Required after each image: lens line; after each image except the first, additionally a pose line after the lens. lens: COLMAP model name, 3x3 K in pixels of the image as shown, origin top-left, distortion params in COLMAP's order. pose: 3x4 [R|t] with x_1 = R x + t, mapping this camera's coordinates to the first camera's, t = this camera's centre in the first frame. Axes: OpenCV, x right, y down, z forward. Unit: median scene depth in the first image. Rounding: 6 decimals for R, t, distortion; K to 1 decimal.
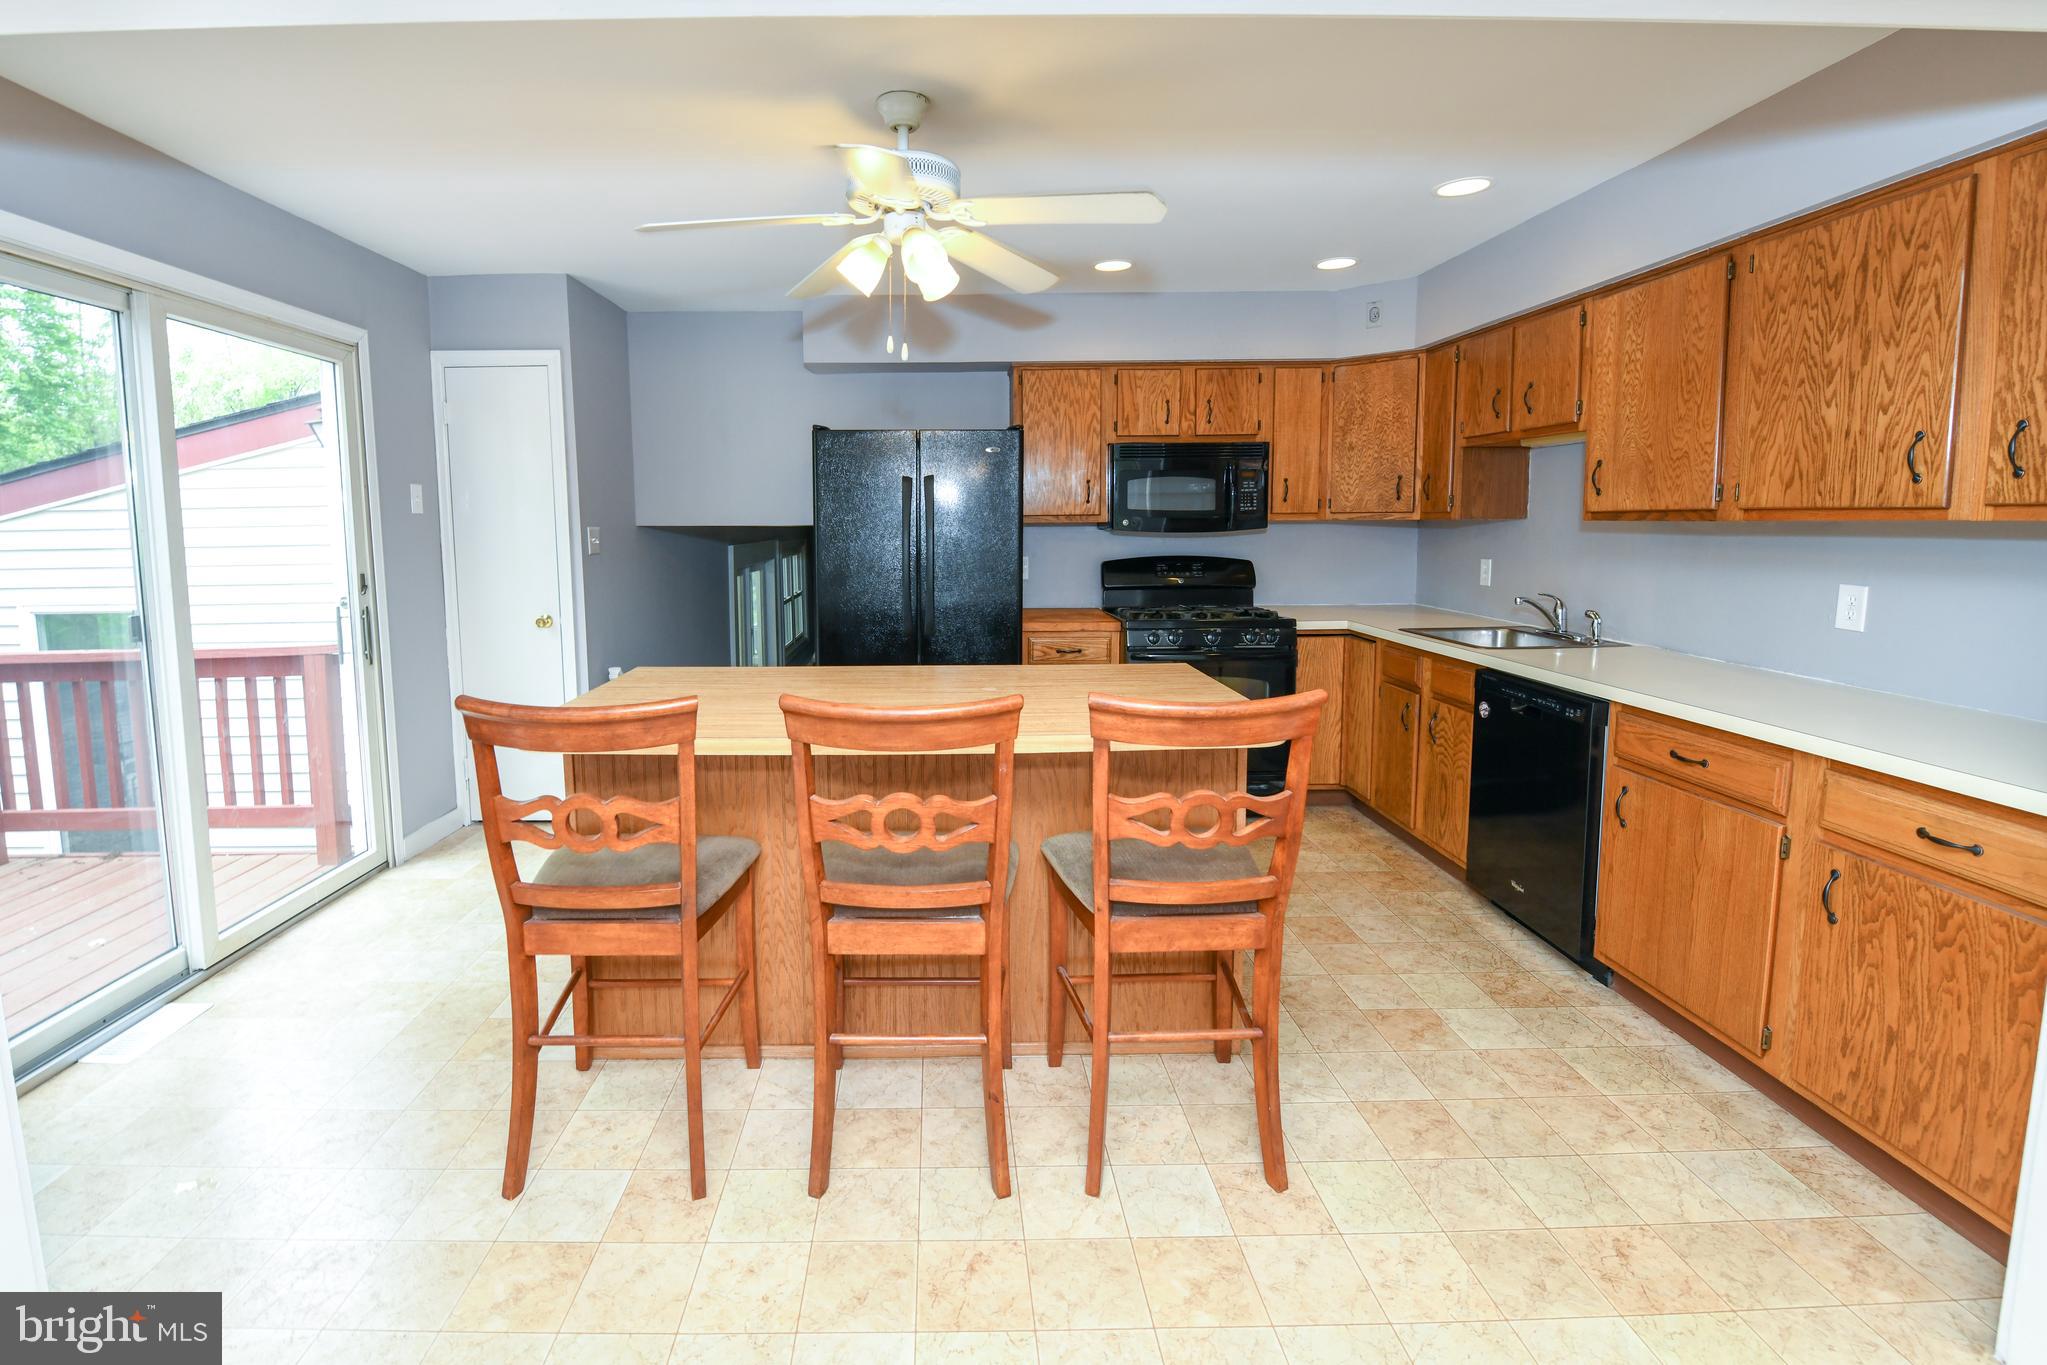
lens RADIAL K [[905.1, 0, 984.1], [0, 905.1, 613.7], [0, 0, 1]] dist [-0.019580, -0.000771]
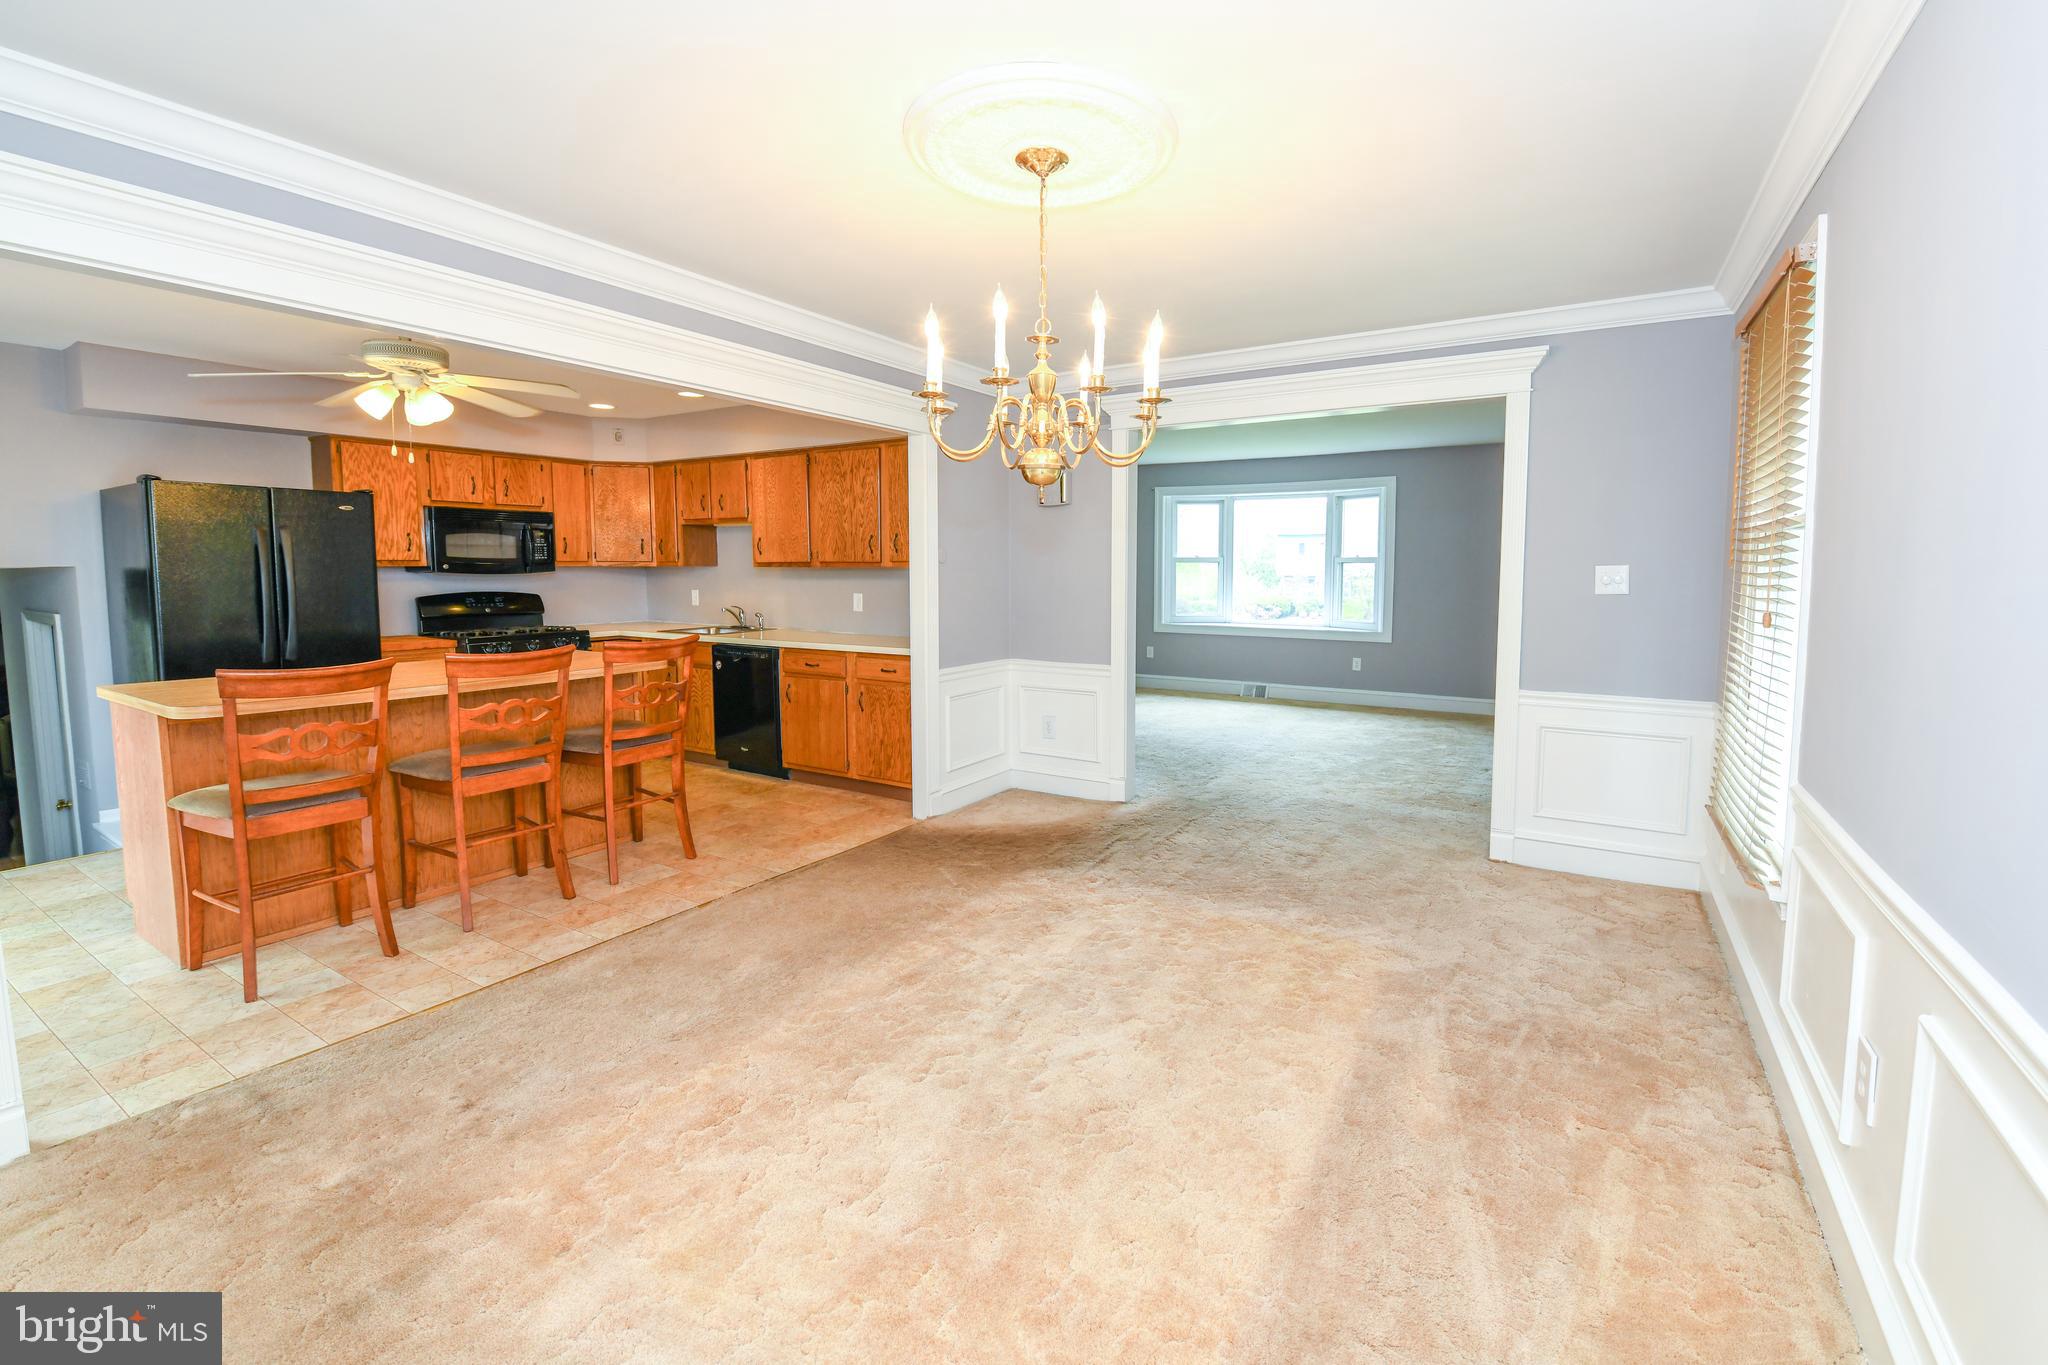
lens RADIAL K [[905.5, 0, 1040.9], [0, 905.5, 648.4], [0, 0, 1]] dist [-0.019580, -0.000771]
pose [[0.559629, -0.062783, 0.826362, -0.597269], [0.077447, 0.996725, 0.023278, 0.073594], [-0.825116, 0.050972, 0.562659, -0.600719]]
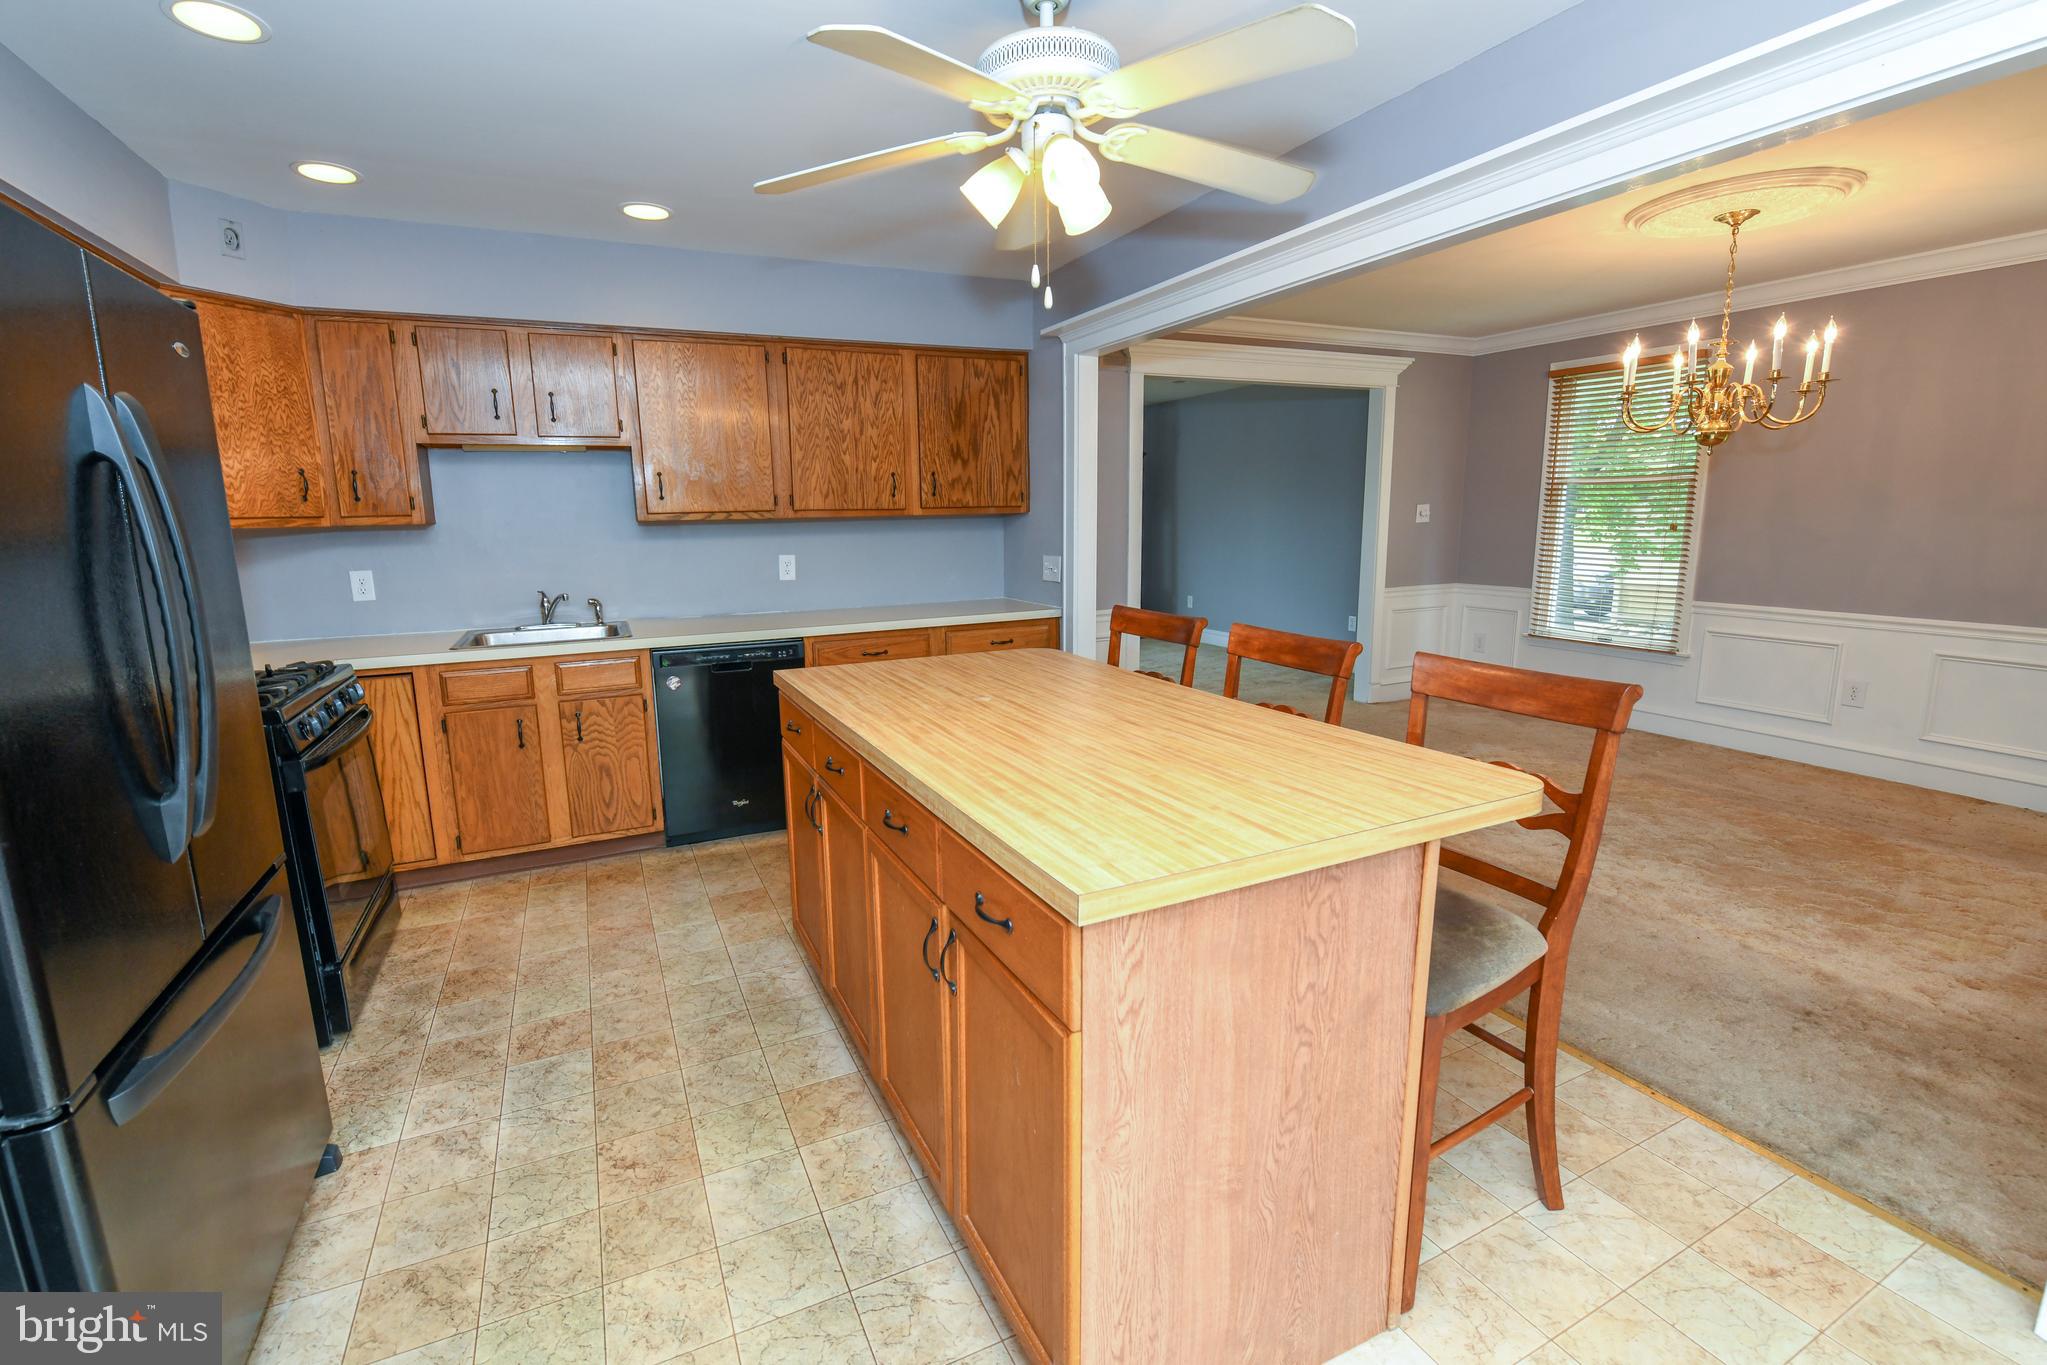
lens RADIAL K [[905.1, 0, 1023.2], [0, 905.1, 675.3], [0, 0, 1]] dist [-0.019580, -0.000771]
pose [[-0.402851, -0.149968, 0.902896, -0.626072], [0.112480, 0.970895, 0.211449, -0.091746], [-0.908328, 0.186740, -0.374257, 0.938088]]
